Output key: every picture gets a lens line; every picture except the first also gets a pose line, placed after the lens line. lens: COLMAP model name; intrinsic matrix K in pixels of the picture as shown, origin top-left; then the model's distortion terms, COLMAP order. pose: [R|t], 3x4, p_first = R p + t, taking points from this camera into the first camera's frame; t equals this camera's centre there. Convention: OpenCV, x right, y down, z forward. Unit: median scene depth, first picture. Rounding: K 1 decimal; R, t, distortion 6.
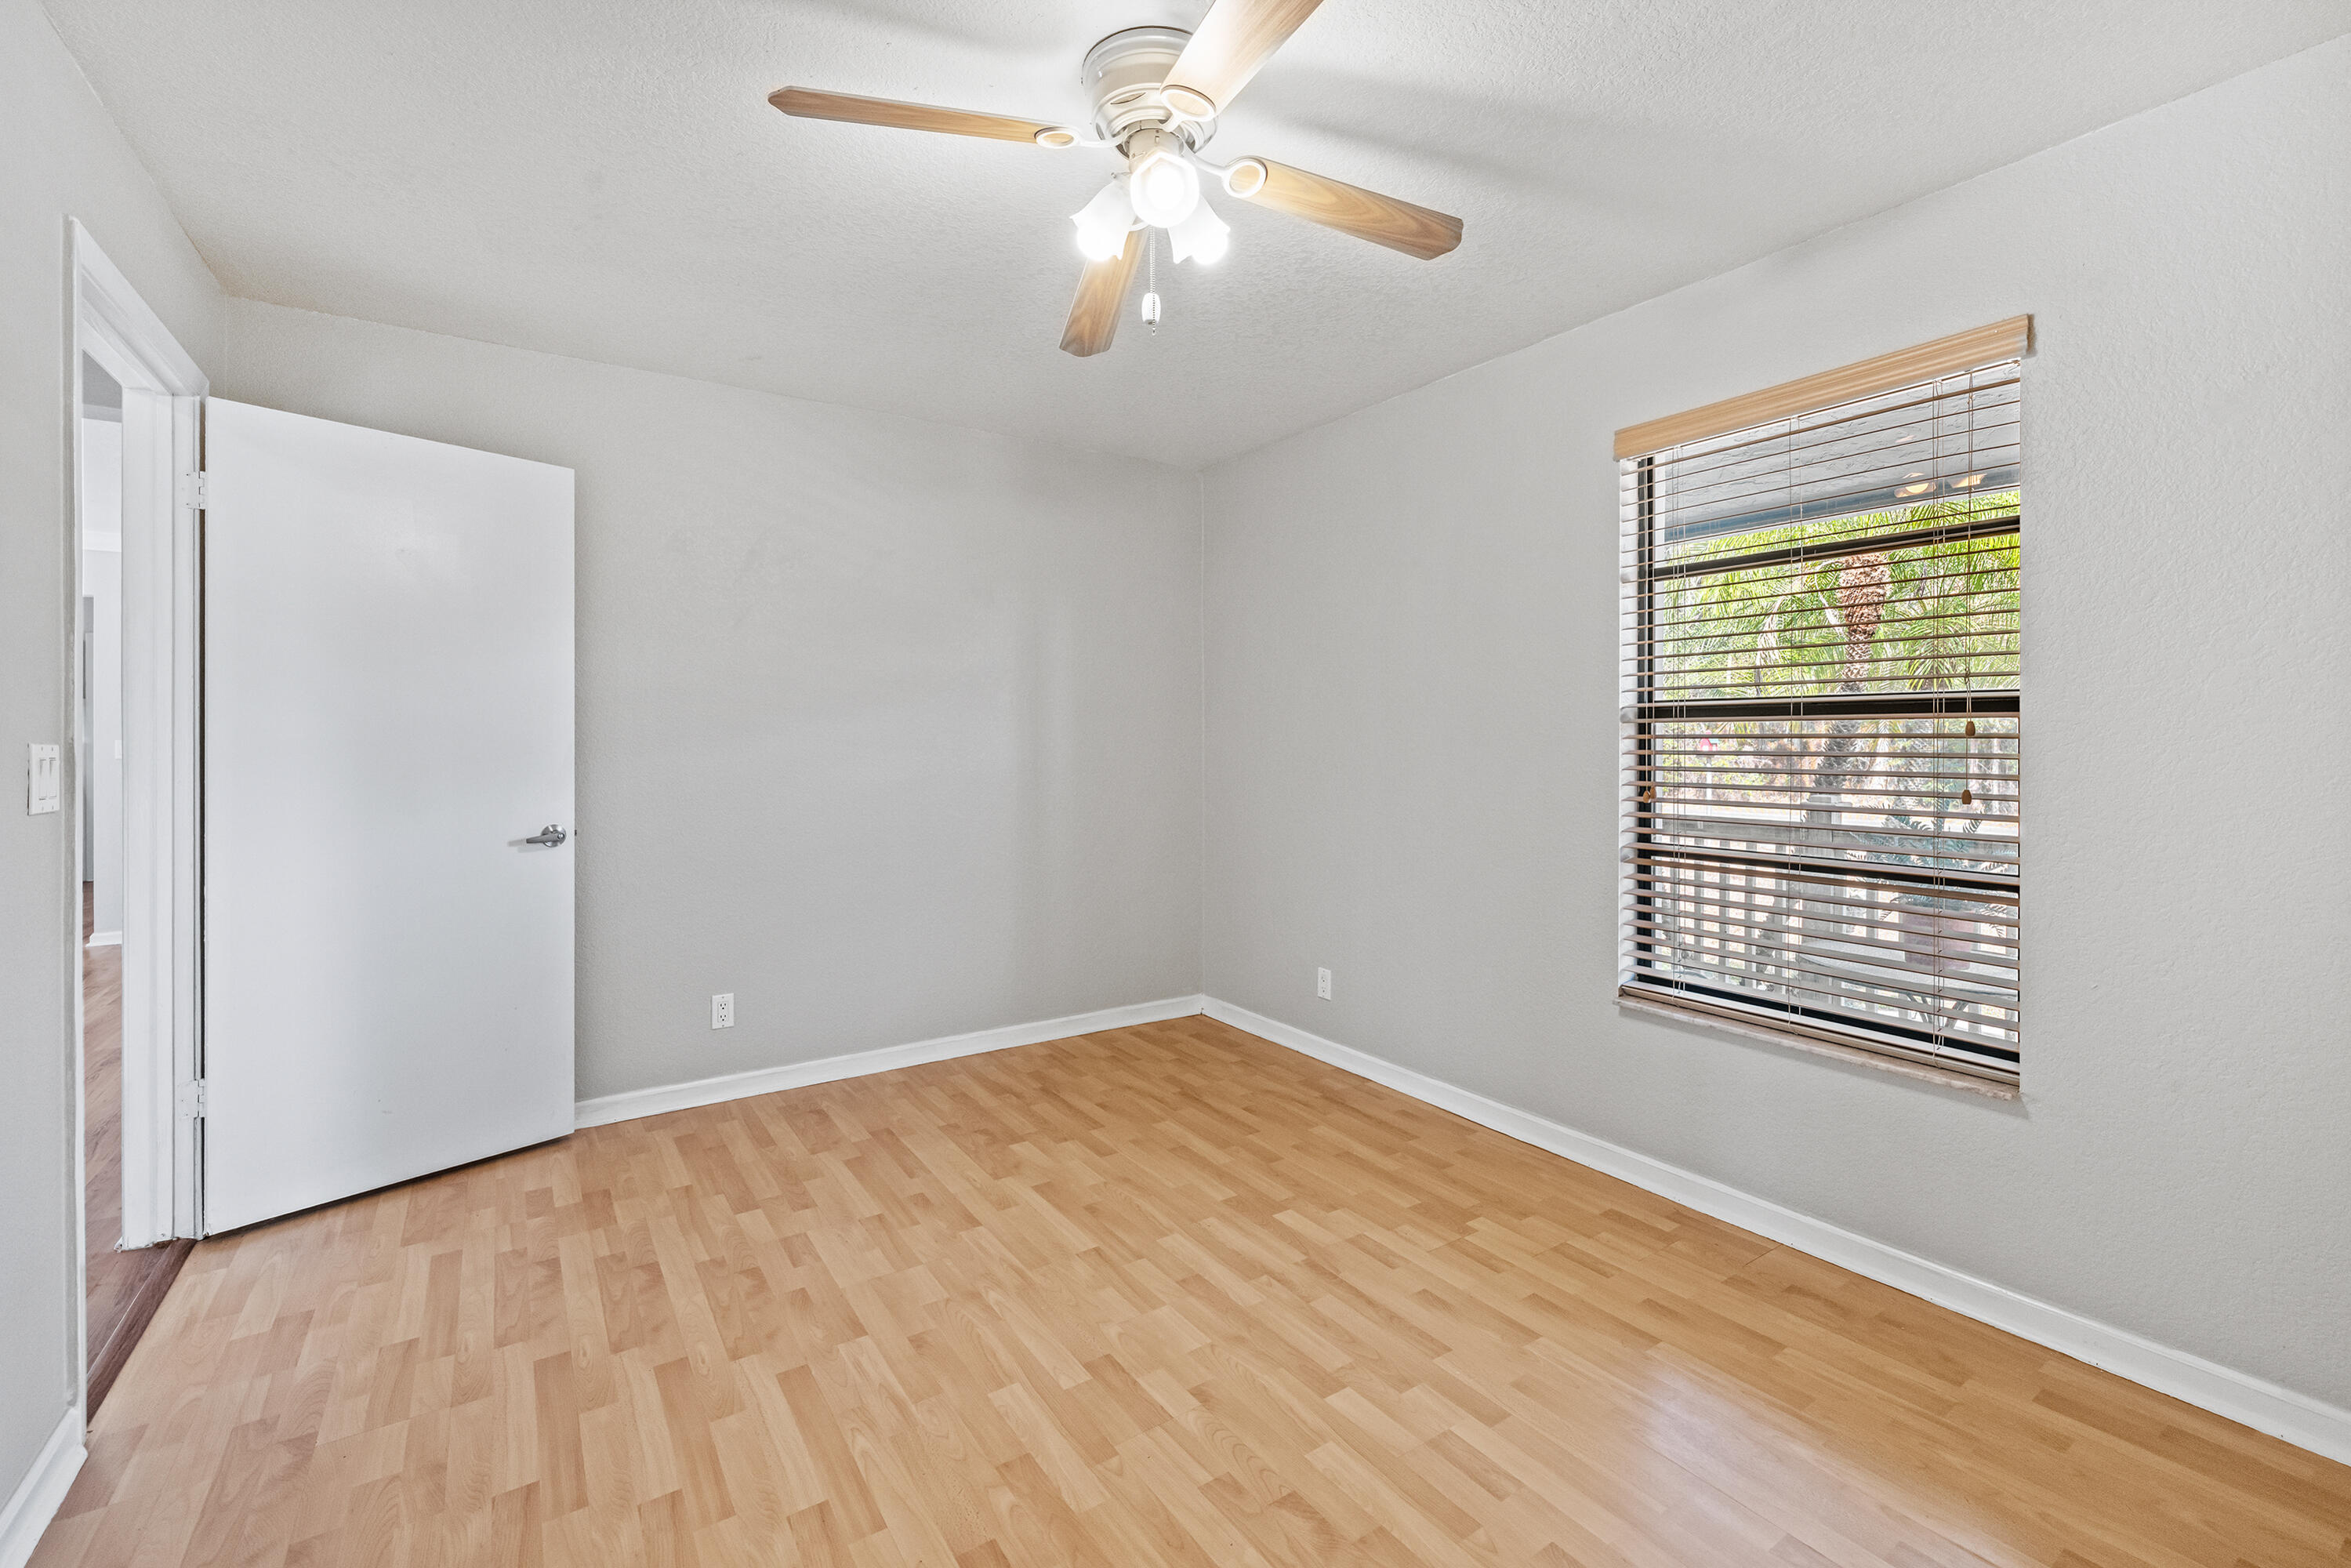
lens RADIAL K [[998.6, 0, 1181.8], [0, 998.6, 761.0], [0, 0, 1]] dist [-0.000369, 0.000328]
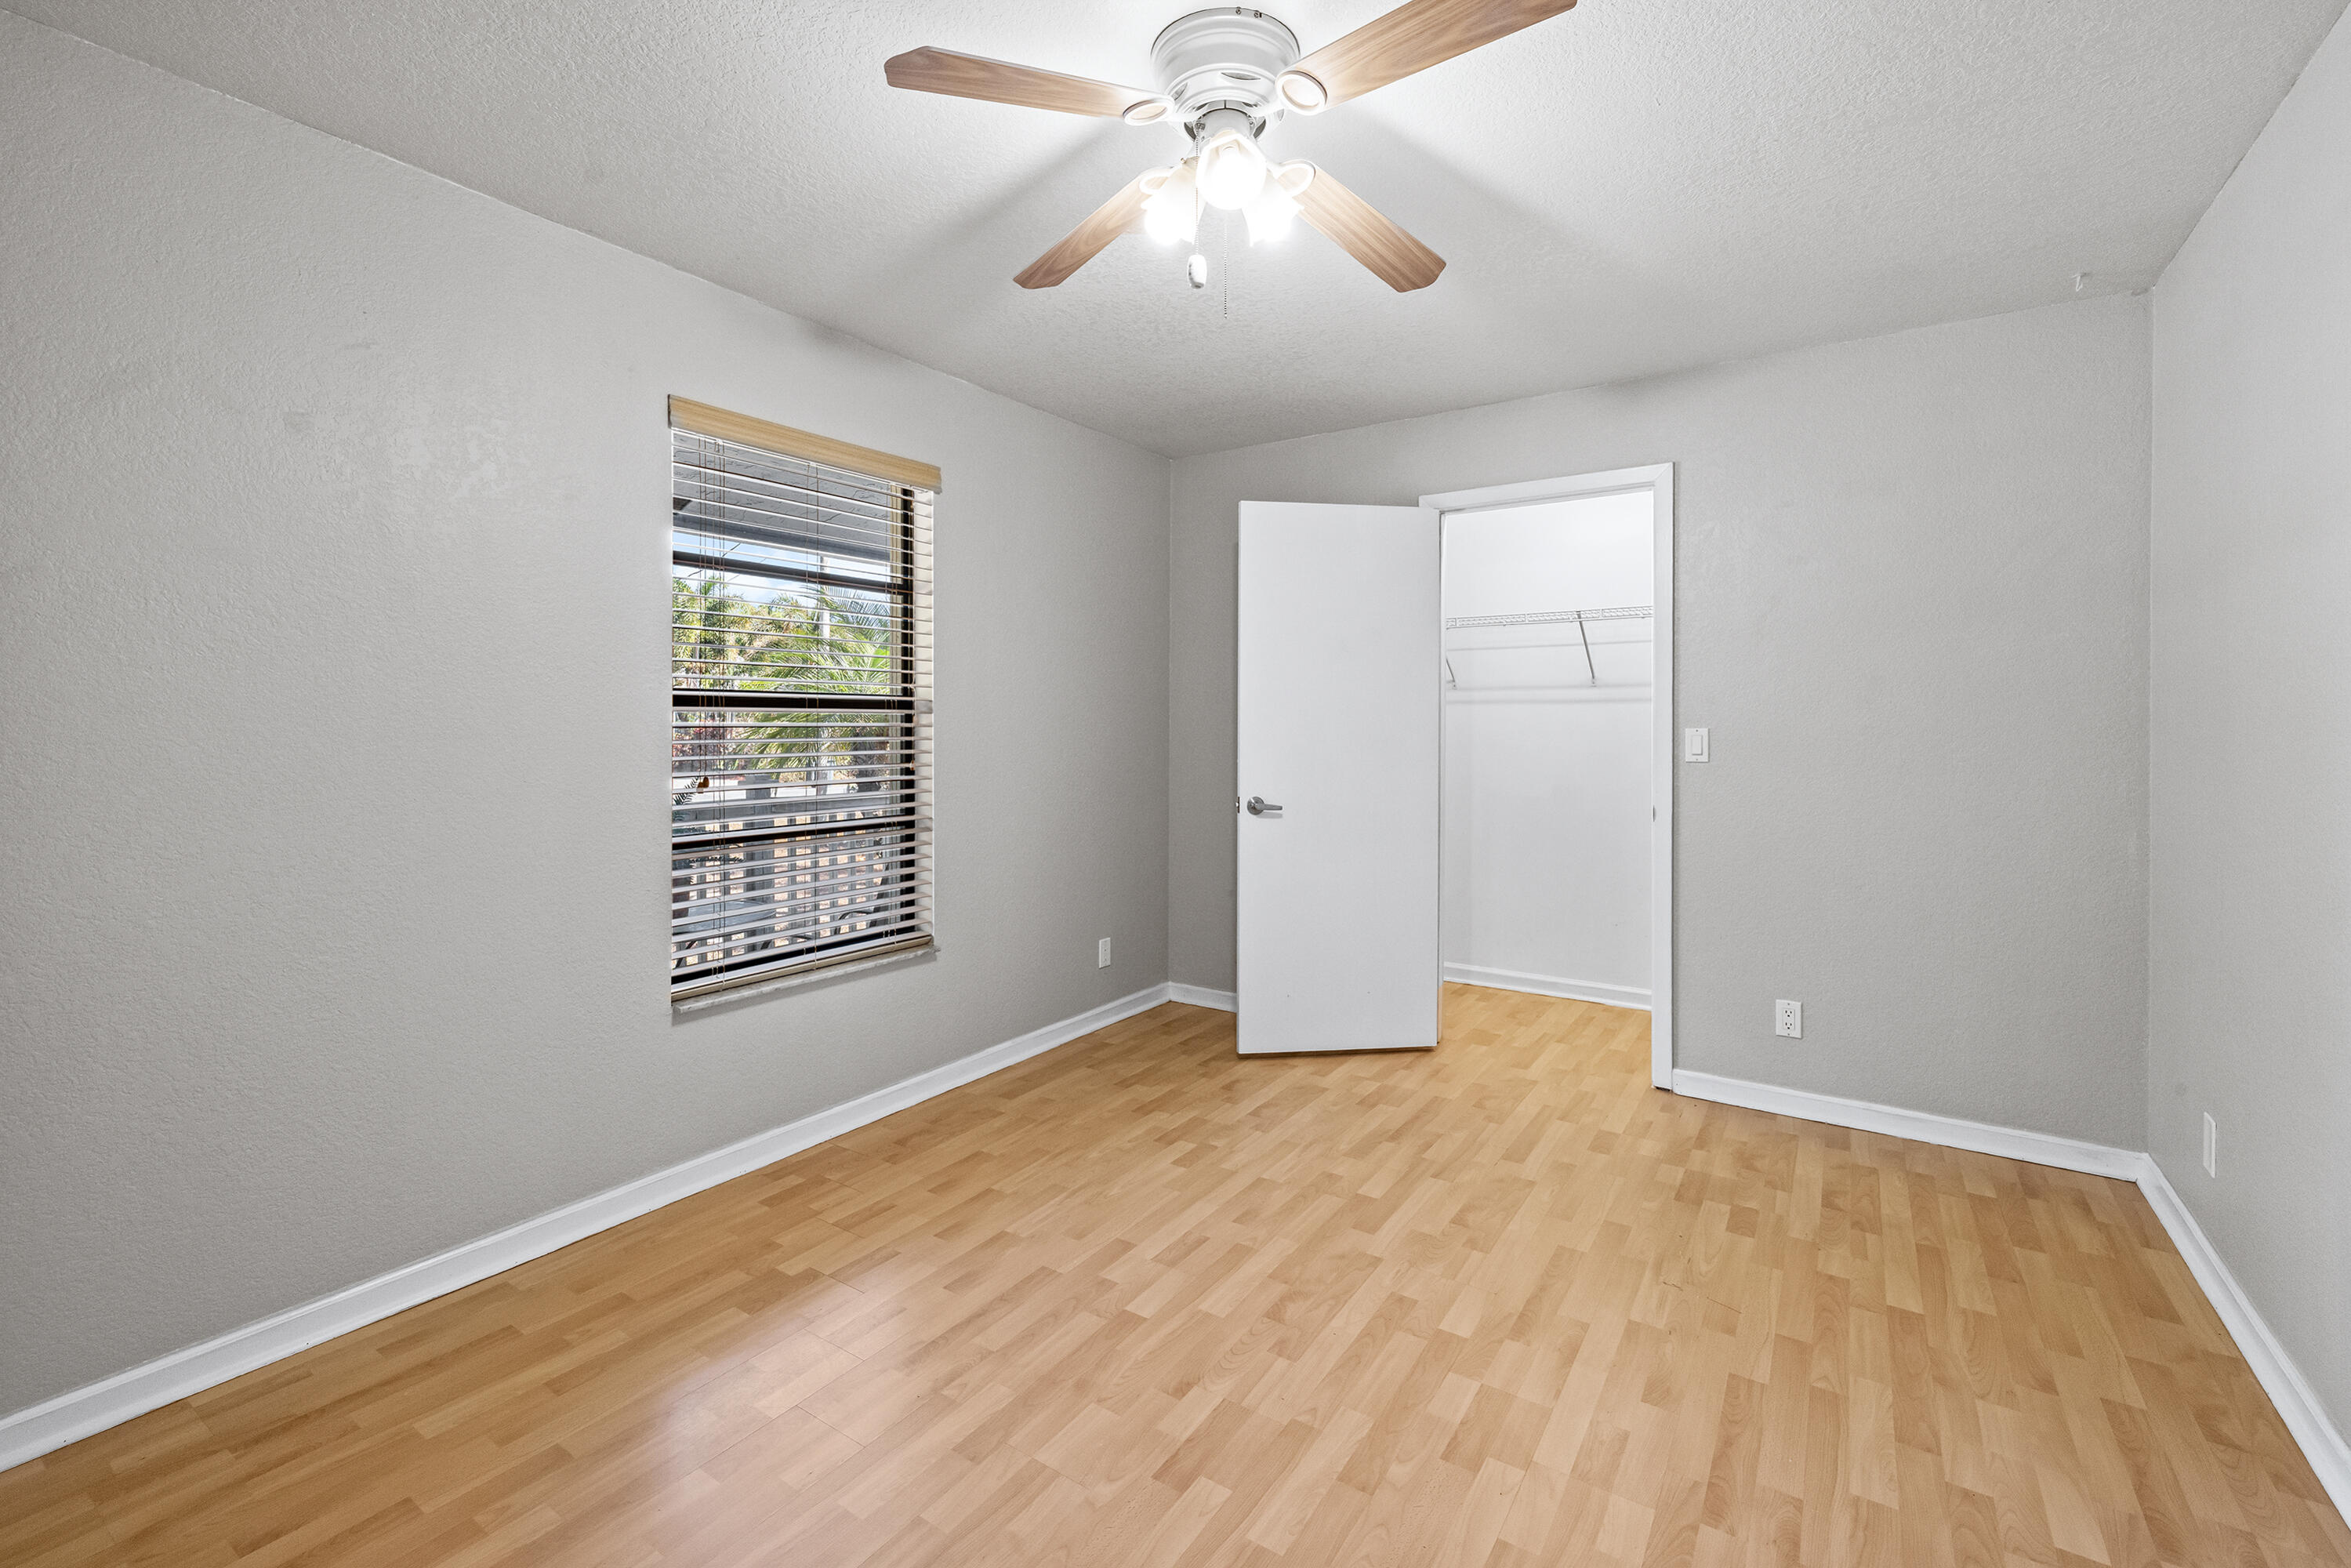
lens RADIAL K [[1008.0, 0, 1172.5], [0, 1008.0, 750.8], [0, 0, 1]] dist [0.000514, 0.000405]
pose [[-0.371404, -0.023218, 0.928181, -0.622491], [0.021164, 0.999216, 0.033463, -0.022575], [-0.928230, 0.032072, -0.370622, 0.949163]]
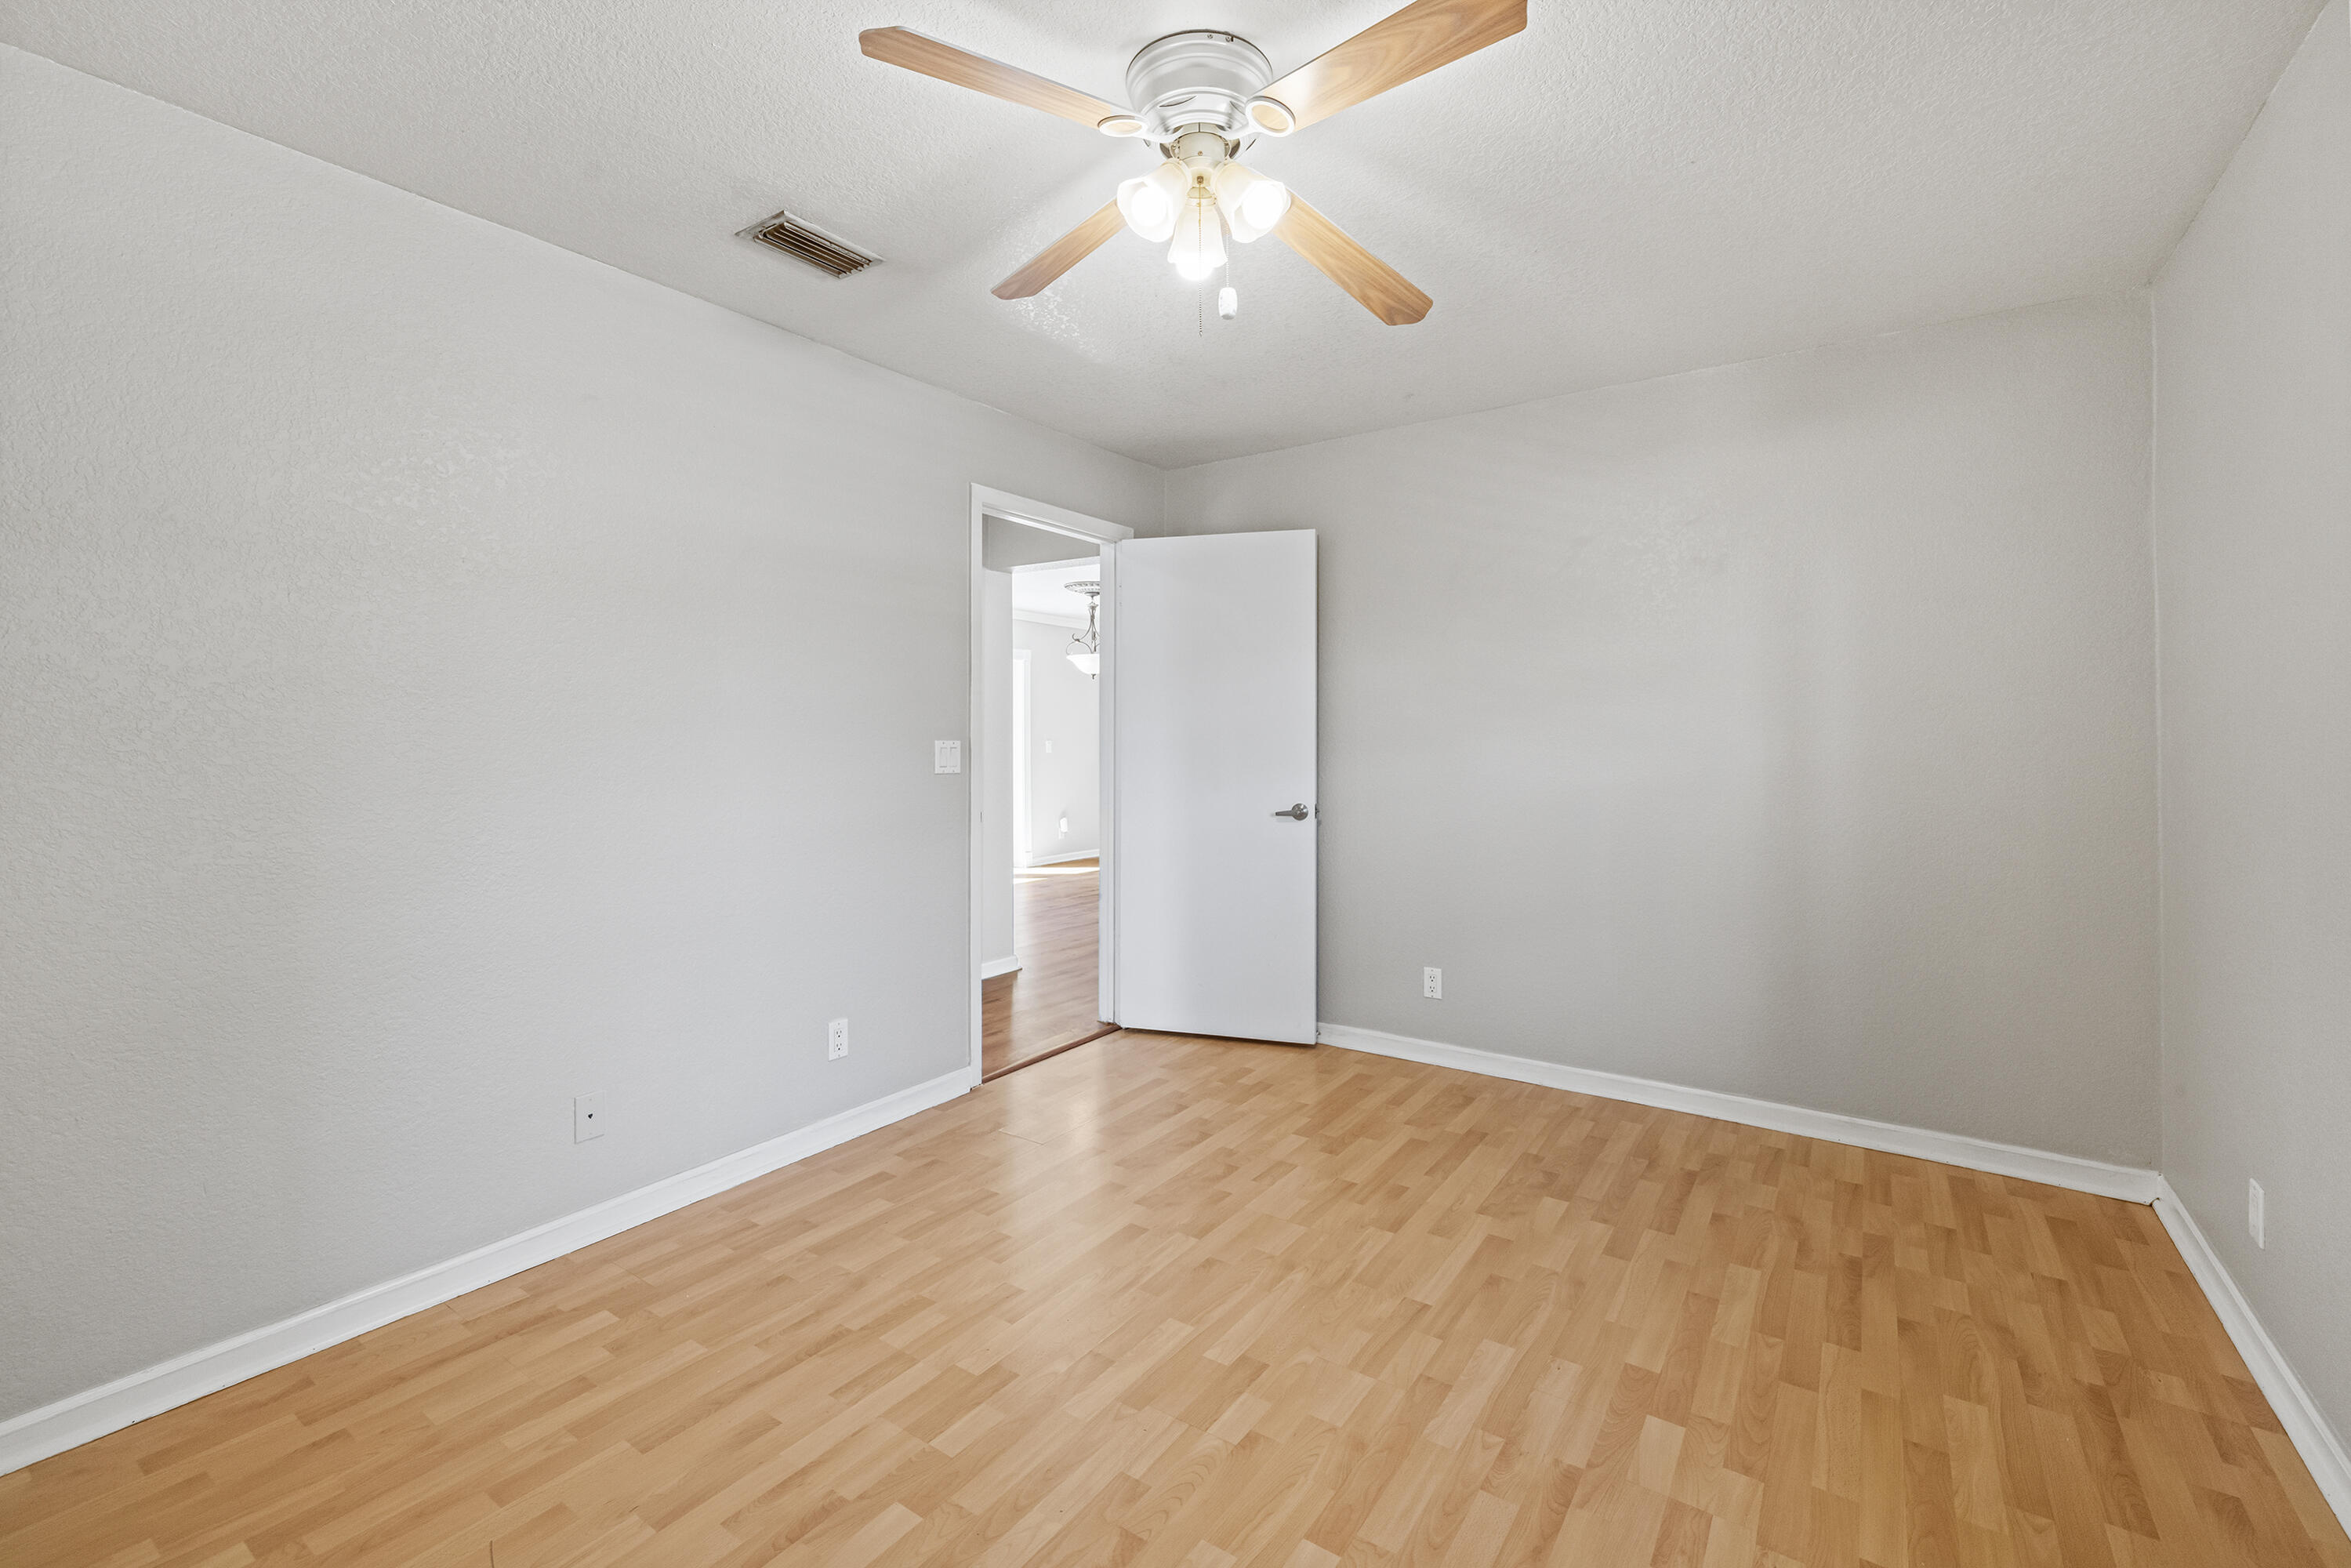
lens RADIAL K [[1008.0, 0, 1172.5], [0, 1008.0, 750.8], [0, 0, 1]] dist [0.000514, 0.000405]
pose [[0.355392, 0.010735, -0.934656, 0.605245], [-0.019564, 0.999800, 0.004044, -0.008217], [0.934513, 0.016848, 0.355531, 0.409601]]
